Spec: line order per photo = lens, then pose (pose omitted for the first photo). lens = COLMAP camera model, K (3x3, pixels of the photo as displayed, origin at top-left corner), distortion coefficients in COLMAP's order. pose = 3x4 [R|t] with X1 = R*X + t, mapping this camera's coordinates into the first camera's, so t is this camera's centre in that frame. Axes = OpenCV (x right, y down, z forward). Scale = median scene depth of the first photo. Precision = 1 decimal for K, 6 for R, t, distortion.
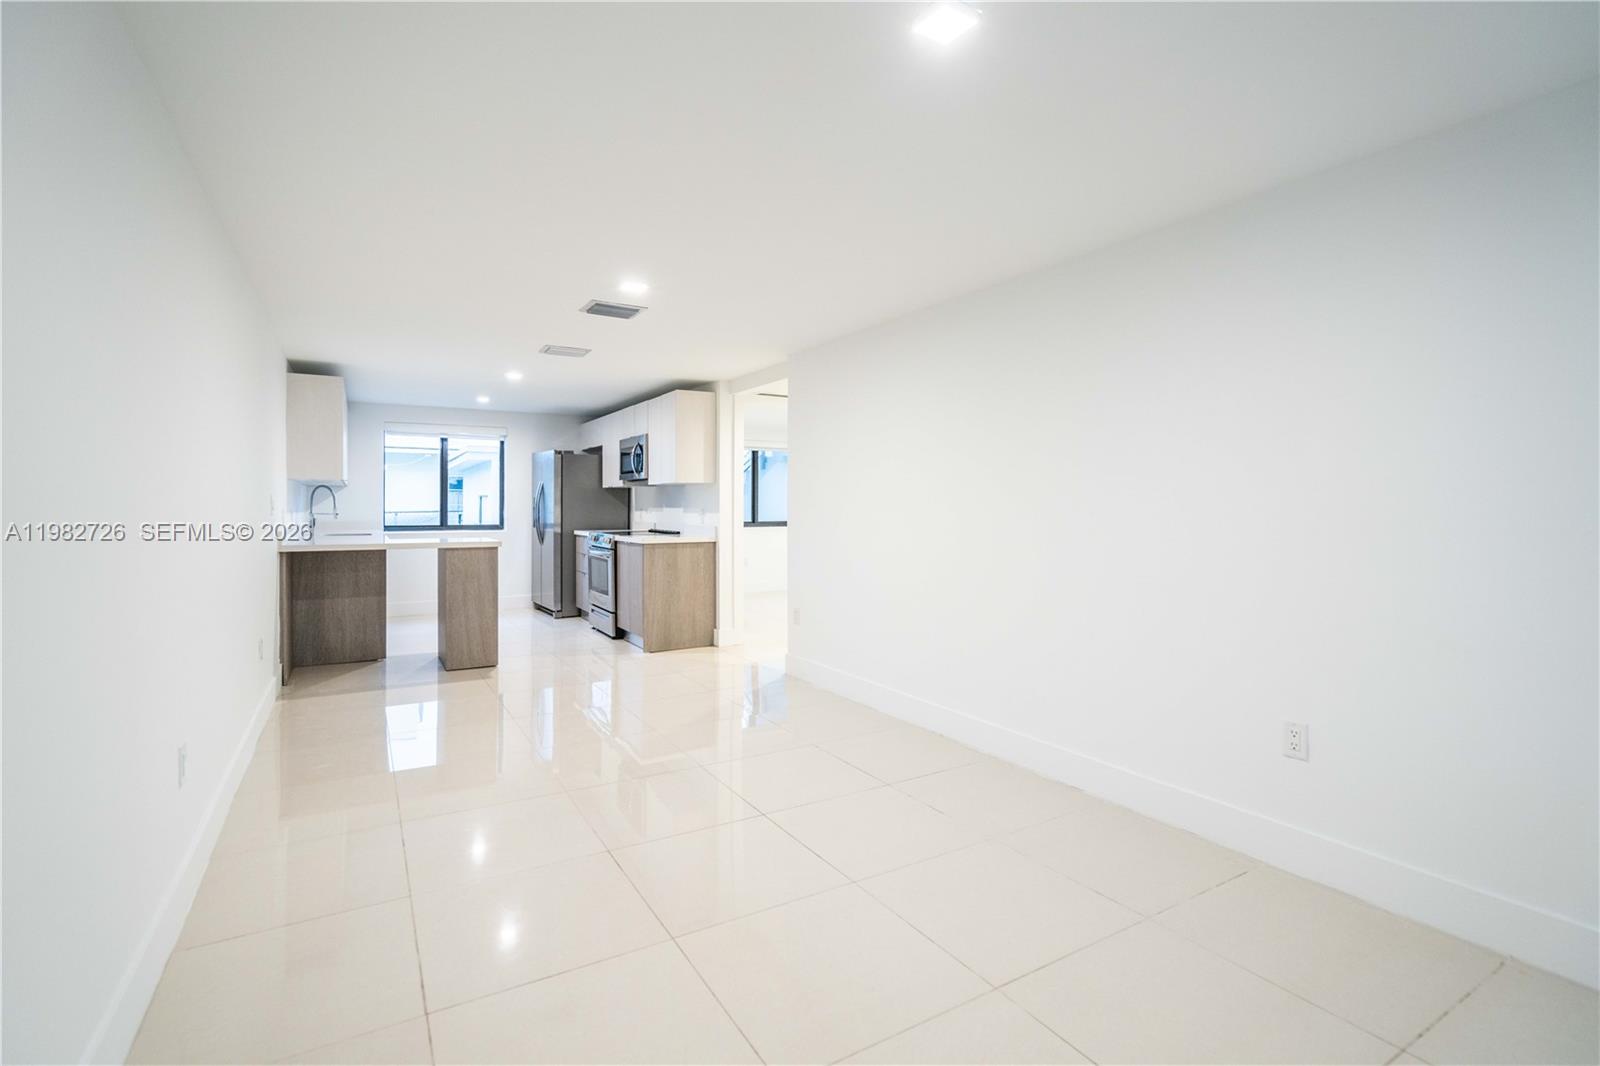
lens RADIAL K [[747.3, 0, 787.8], [0, 747.3, 511.0], [0, 0, 1]] dist [-0.005622, -0.000061]
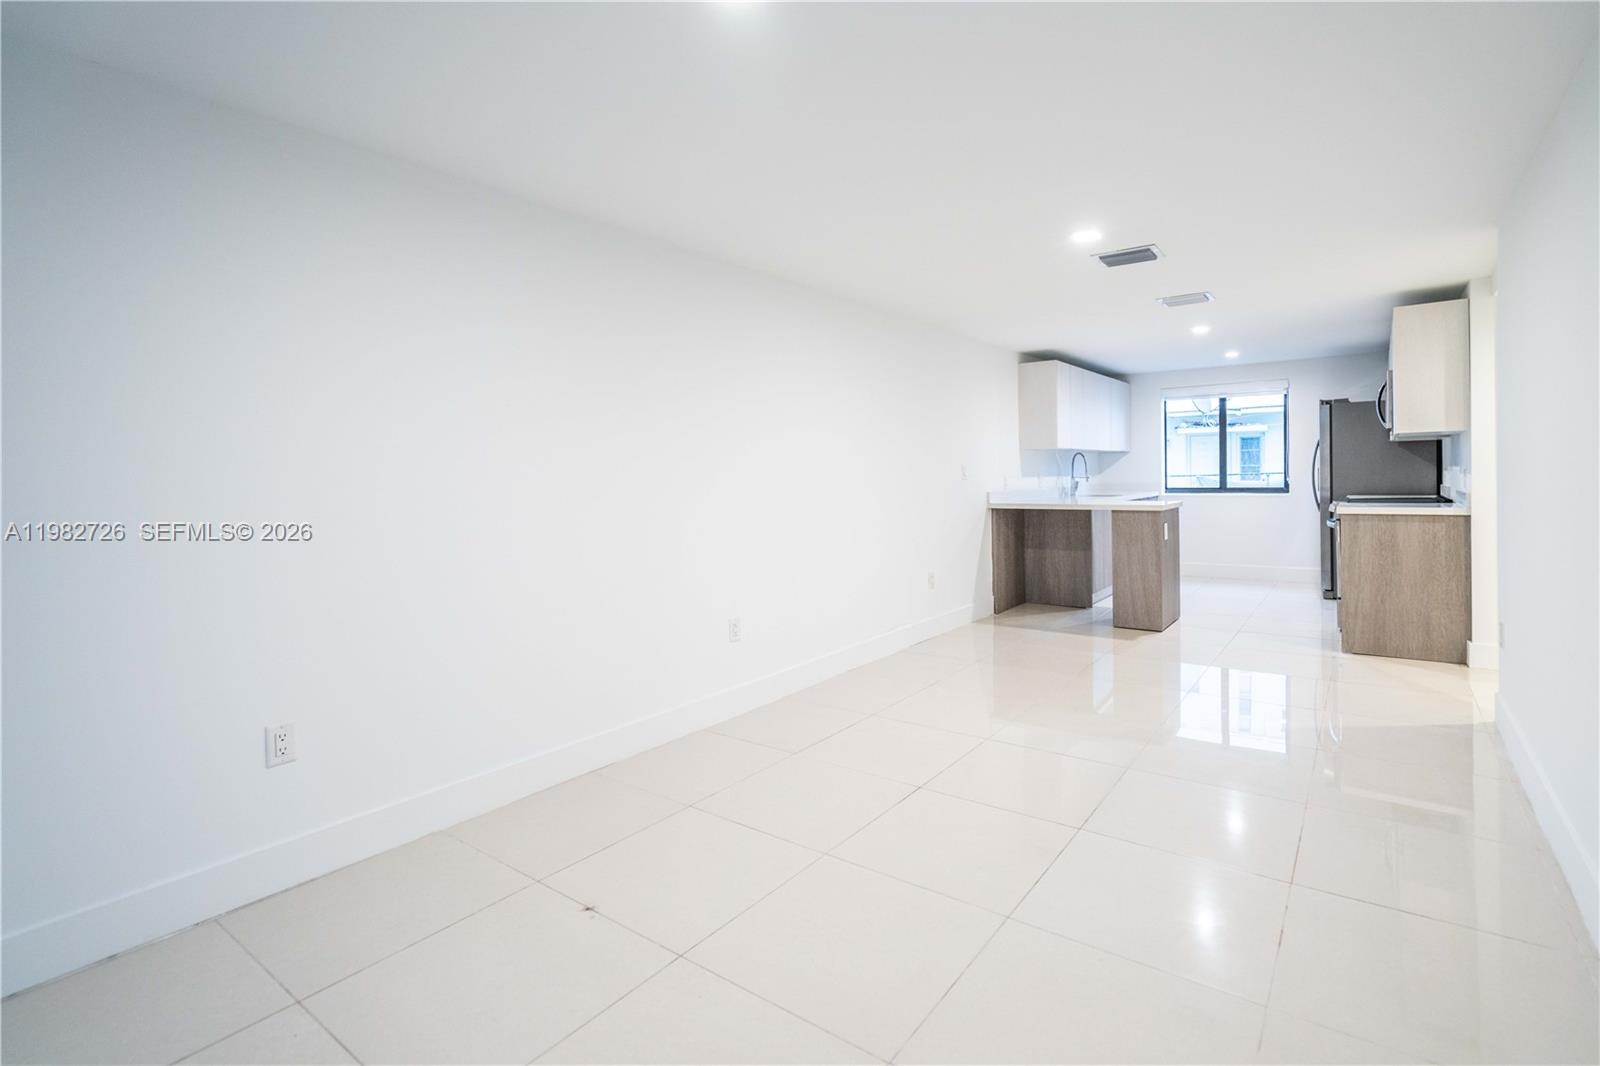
lens RADIAL K [[747.3, 0, 828.7], [0, 747.3, 478.7], [0, 0, 1]] dist [-0.005622, -0.000061]
pose [[0.397968, -0.004148, -0.917390, 0.246874], [0.013239, 0.999912, 0.001222, -0.000593], [0.917304, -0.012632, 0.397988, 0.154655]]
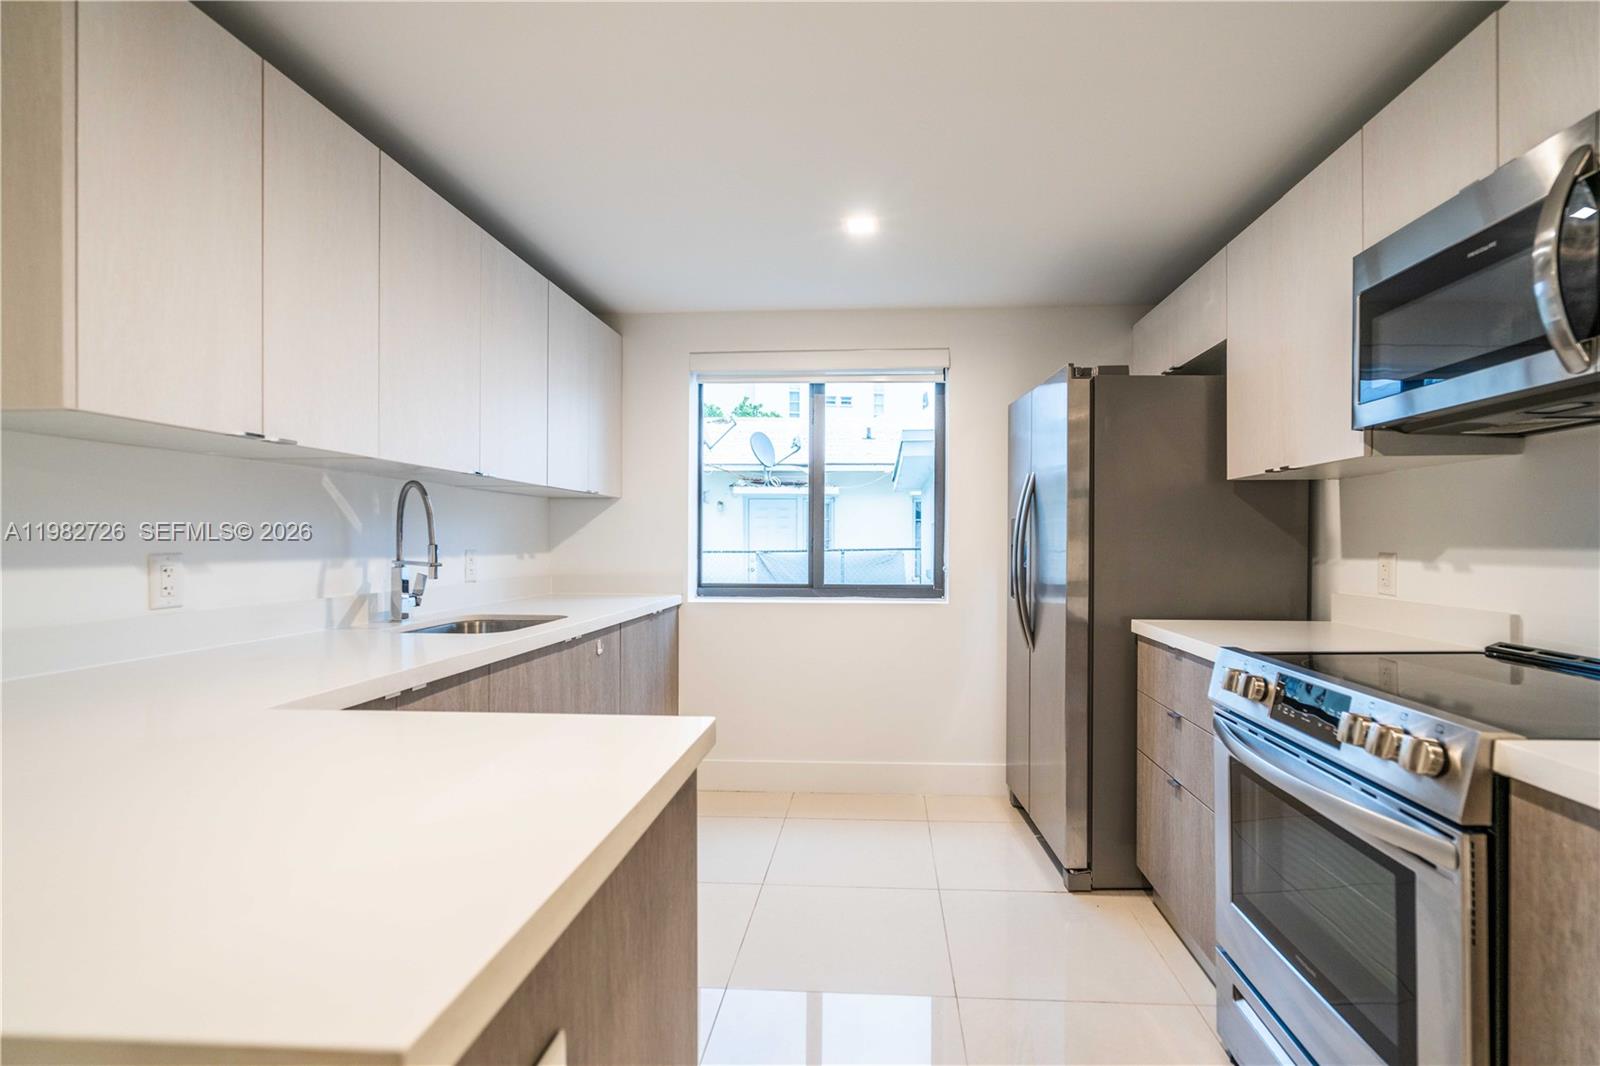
lens RADIAL K [[747.3, 0, 839.4], [0, 747.3, 548.8], [0, 0, 1]] dist [-0.005622, -0.000061]
pose [[0.832464, 0.003967, -0.554065, -0.222734], [-0.001989, 0.999989, 0.004170, -0.004050], [0.554076, -0.002369, 0.832463, 0.697464]]
